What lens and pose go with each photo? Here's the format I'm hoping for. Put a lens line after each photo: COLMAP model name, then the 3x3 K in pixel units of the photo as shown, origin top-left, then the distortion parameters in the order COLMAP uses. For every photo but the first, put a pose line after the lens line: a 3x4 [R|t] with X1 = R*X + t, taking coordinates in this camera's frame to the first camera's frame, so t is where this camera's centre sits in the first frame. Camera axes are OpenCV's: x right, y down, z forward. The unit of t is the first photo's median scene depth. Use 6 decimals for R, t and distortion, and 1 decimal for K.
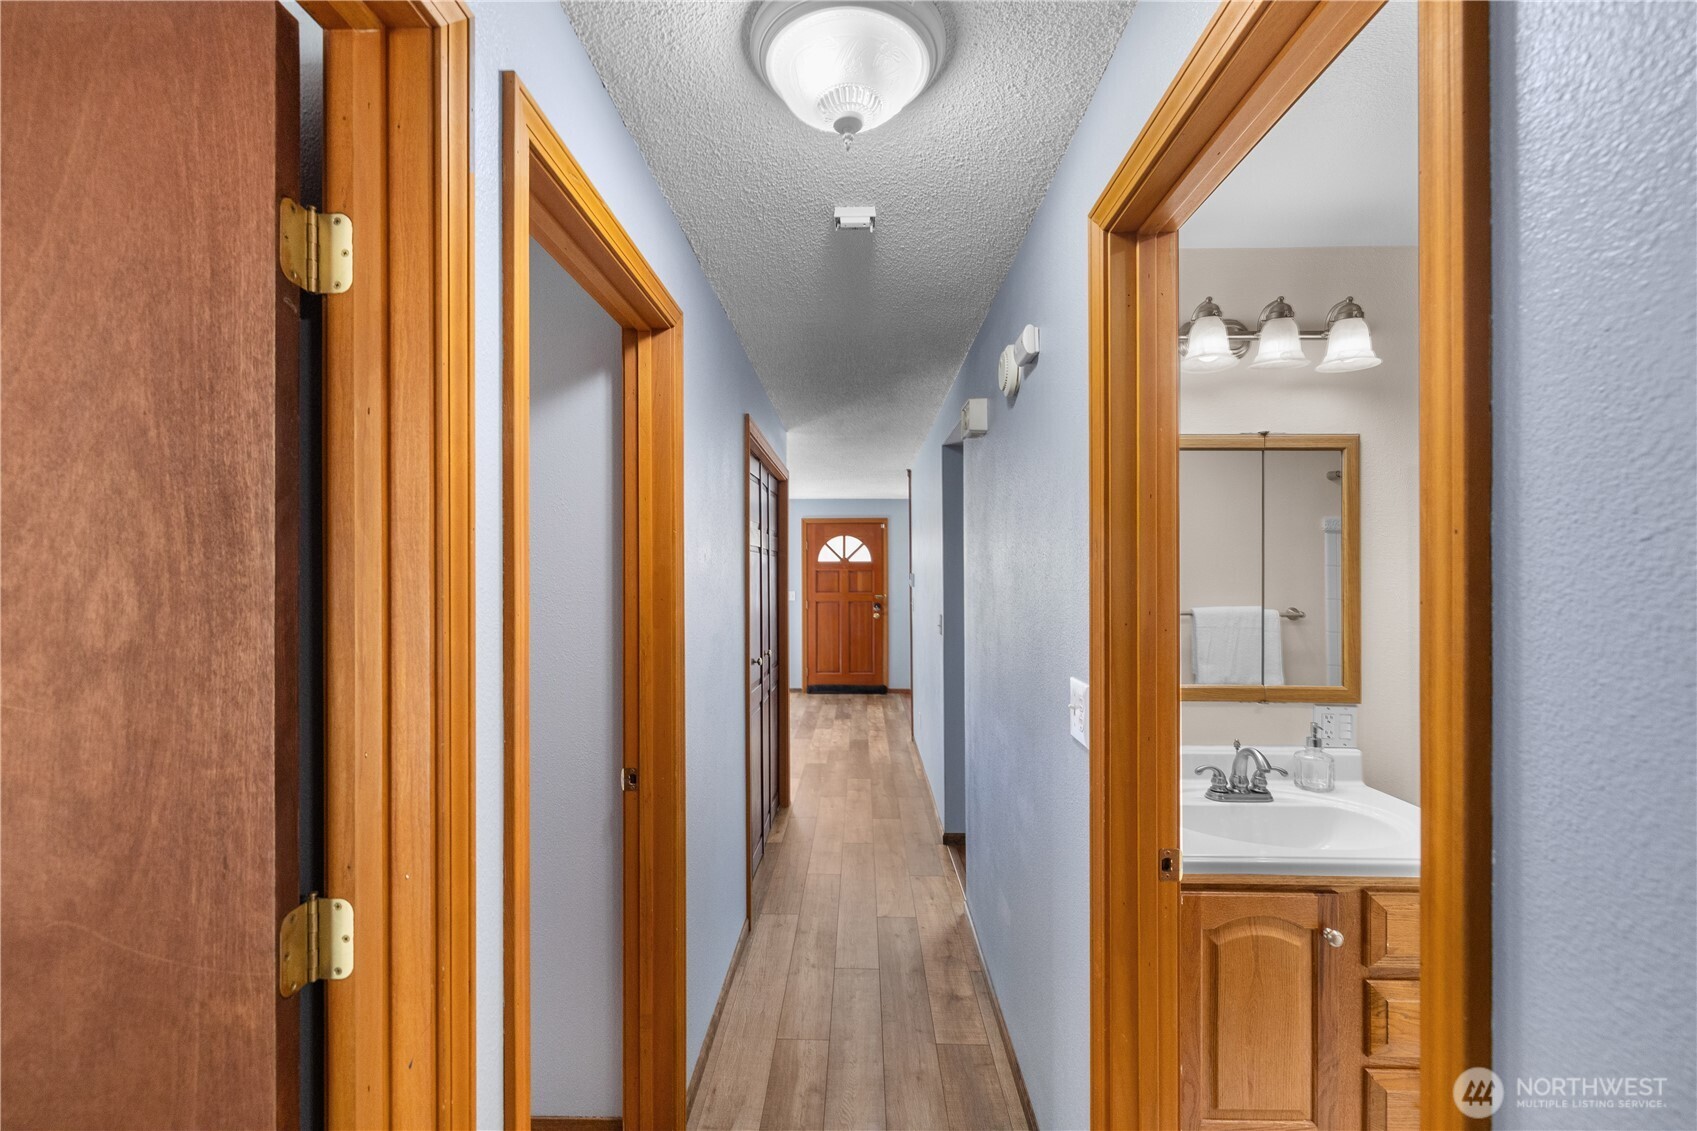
lens RADIAL K [[724.3, 0, 843.8], [0, 724.3, 573.4], [0, 0, 1]] dist [0.002253, 0.000160]
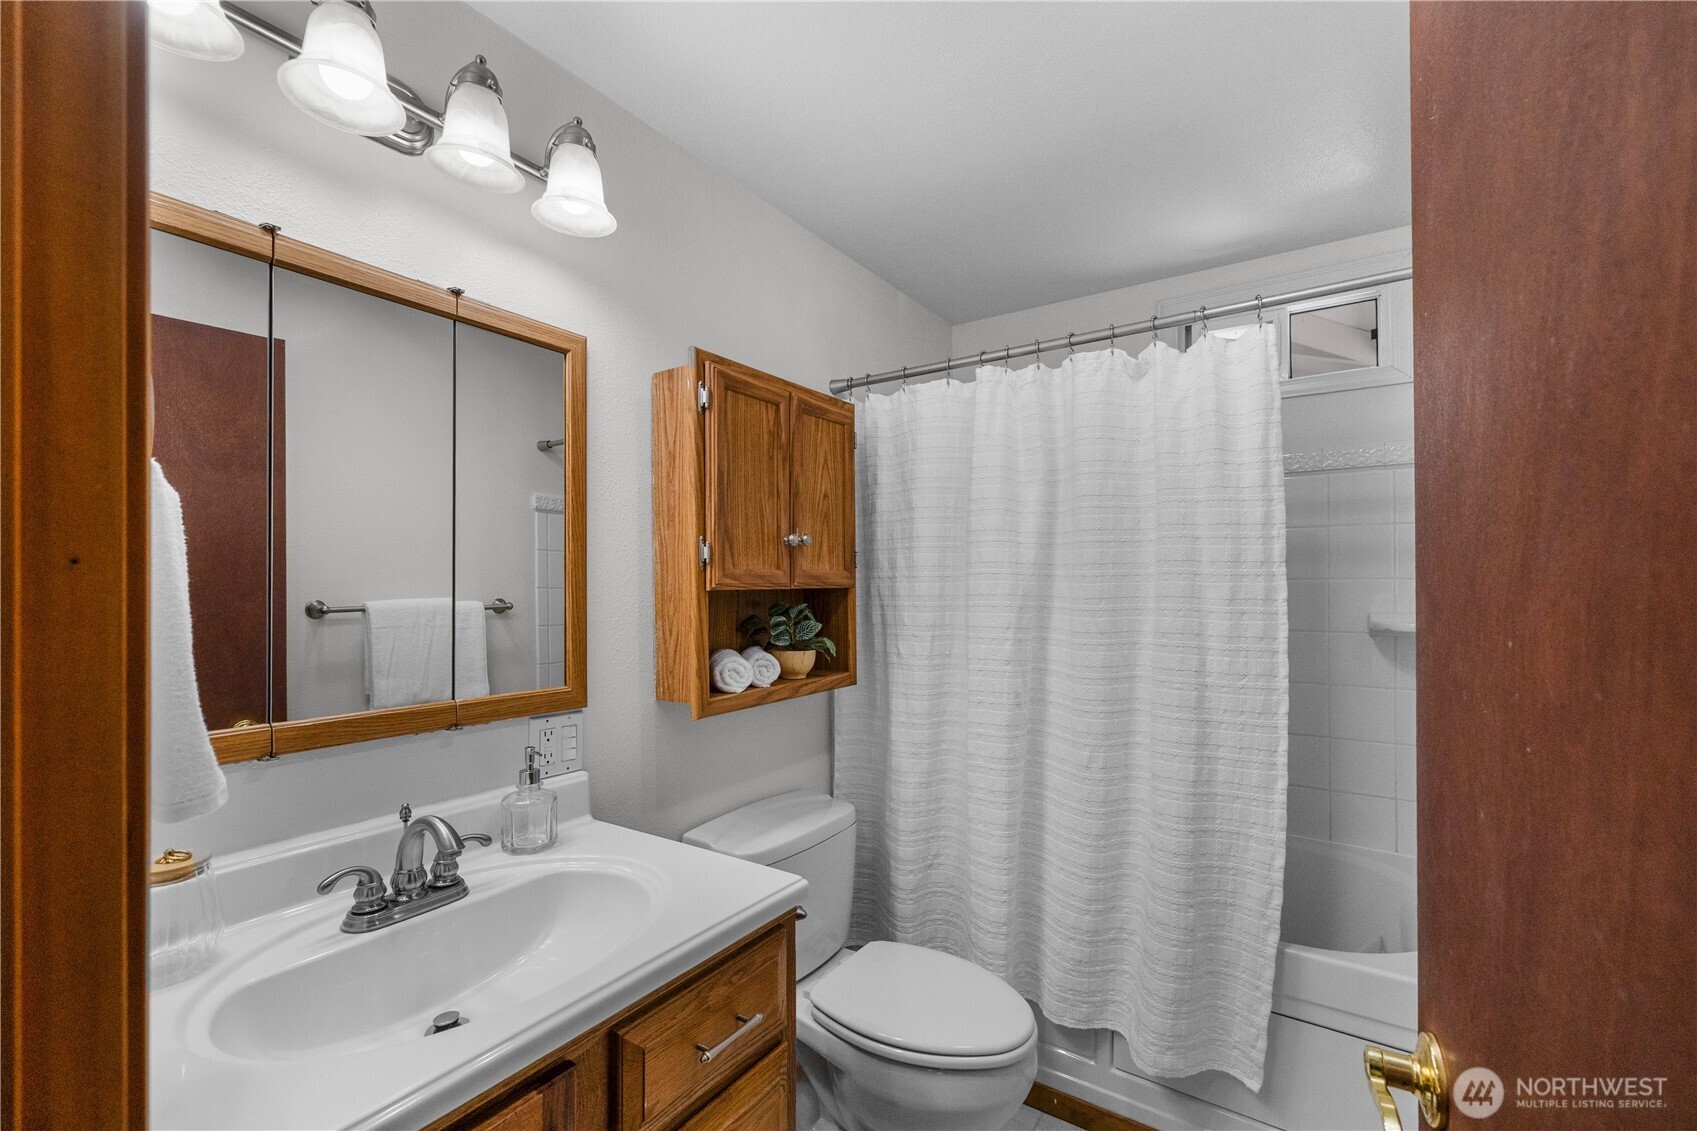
lens RADIAL K [[724.3, 0, 843.1], [0, 724.3, 579.3], [0, 0, 1]] dist [0.002253, 0.000160]
pose [[0.542619, 0.005745, 0.839960, 0.246628], [0.003597, 0.999952, -0.009163, 0.060222], [-0.839972, 0.007993, 0.542572, 0.398422]]
